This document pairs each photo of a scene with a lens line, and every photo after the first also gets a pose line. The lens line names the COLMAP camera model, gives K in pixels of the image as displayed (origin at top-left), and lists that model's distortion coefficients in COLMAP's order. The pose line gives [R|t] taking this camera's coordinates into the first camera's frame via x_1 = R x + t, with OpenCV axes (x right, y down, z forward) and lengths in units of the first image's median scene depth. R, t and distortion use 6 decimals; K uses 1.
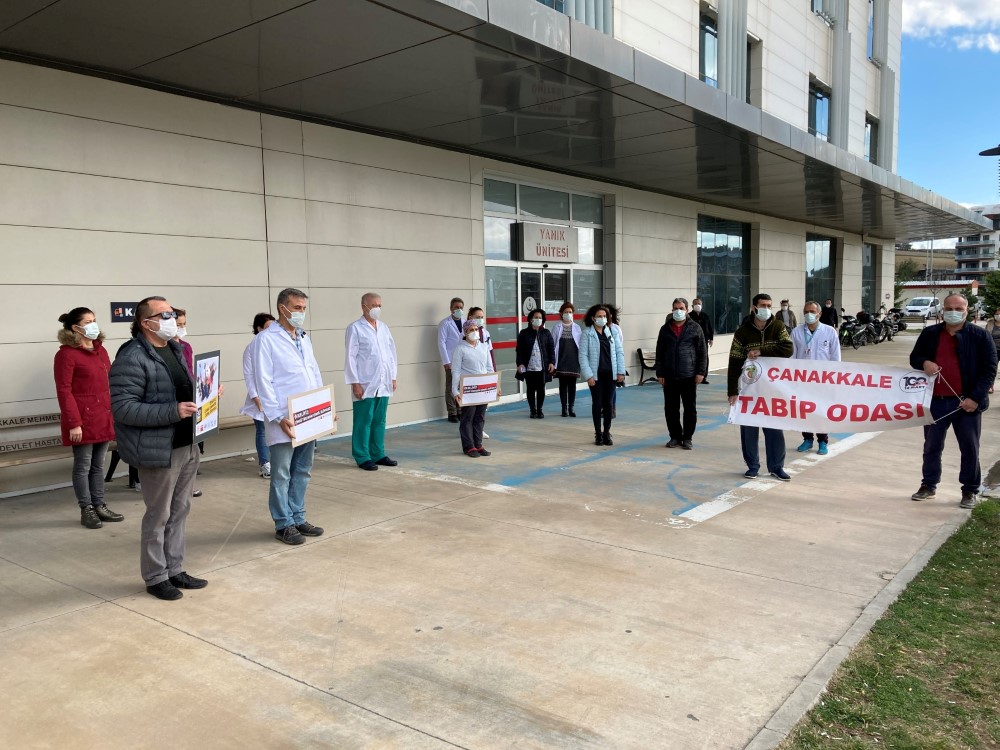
lens RADIAL K [[793.4, 0, 522.5], [0, 793.4, 378.7], [0, 0, 1]] dist [0.015522, 0.003515]
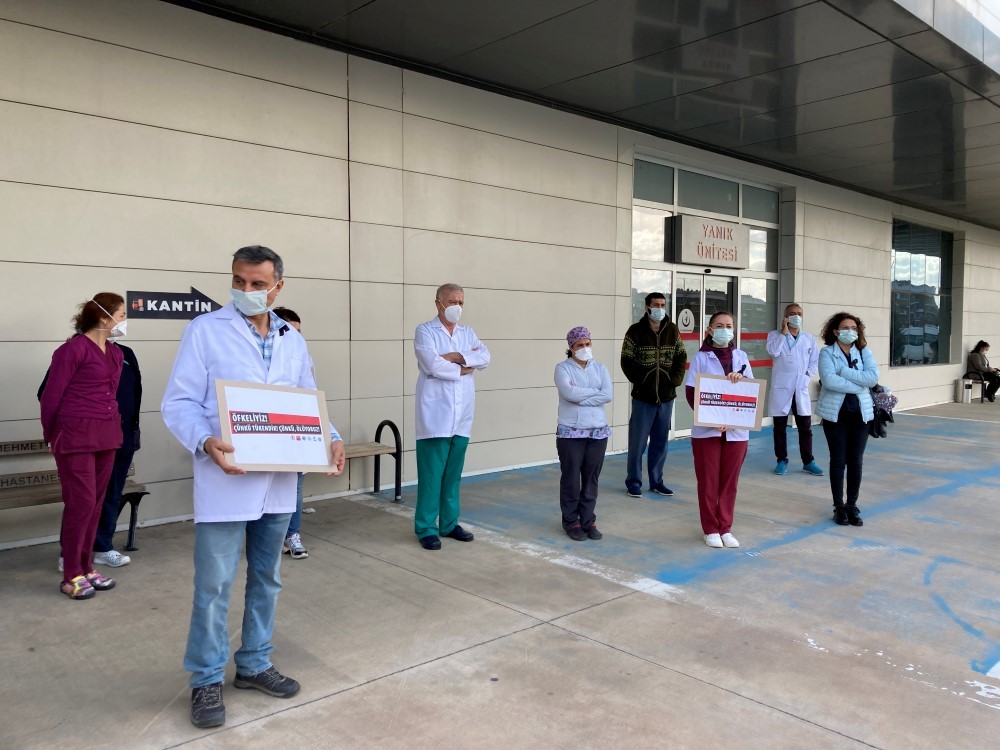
lens RADIAL K [[793.4, 0, 522.5], [0, 793.4, 378.7], [0, 0, 1]] dist [0.015522, 0.003515]
pose [[0.985498, 0.029731, -0.167061, -0.033075], [-0.035536, 0.998860, -0.031867, -0.004561], [0.165923, 0.037342, 0.985432, 0.349968]]
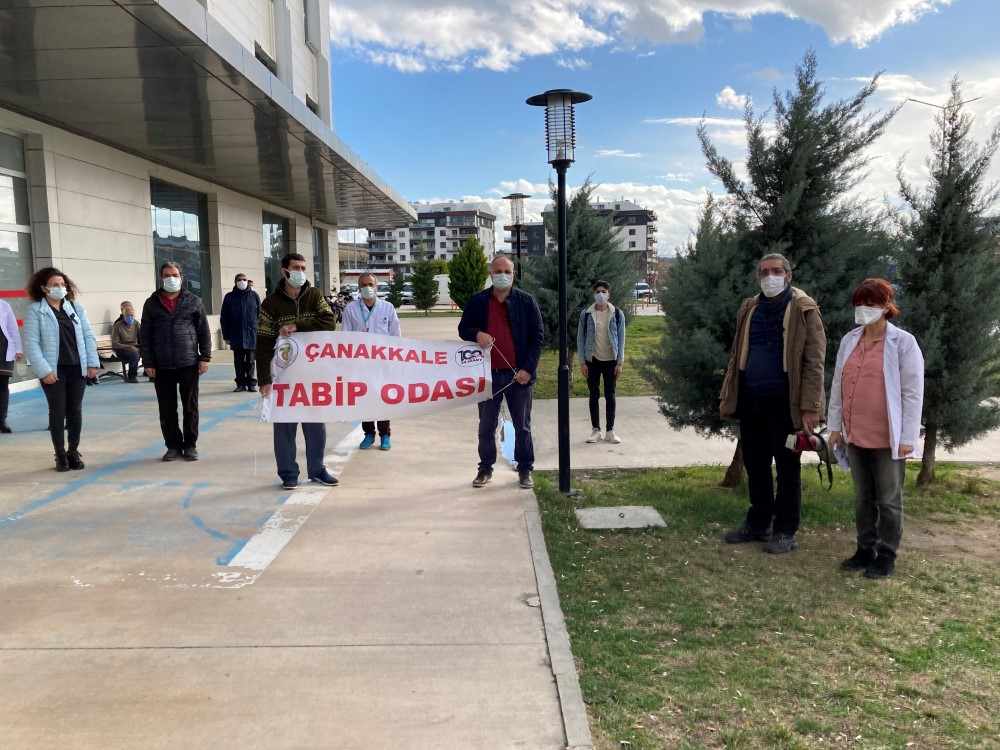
lens RADIAL K [[806.0, 0, 468.0], [0, 806.0, 346.9], [0, 0, 1]] dist [0.032297, -0.003346]
pose [[0.814457, -0.043422, 0.578598, -0.026798], [0.058655, 0.998249, -0.007650, 0.002640], [-0.577252, 0.040168, 0.815577, 0.278540]]
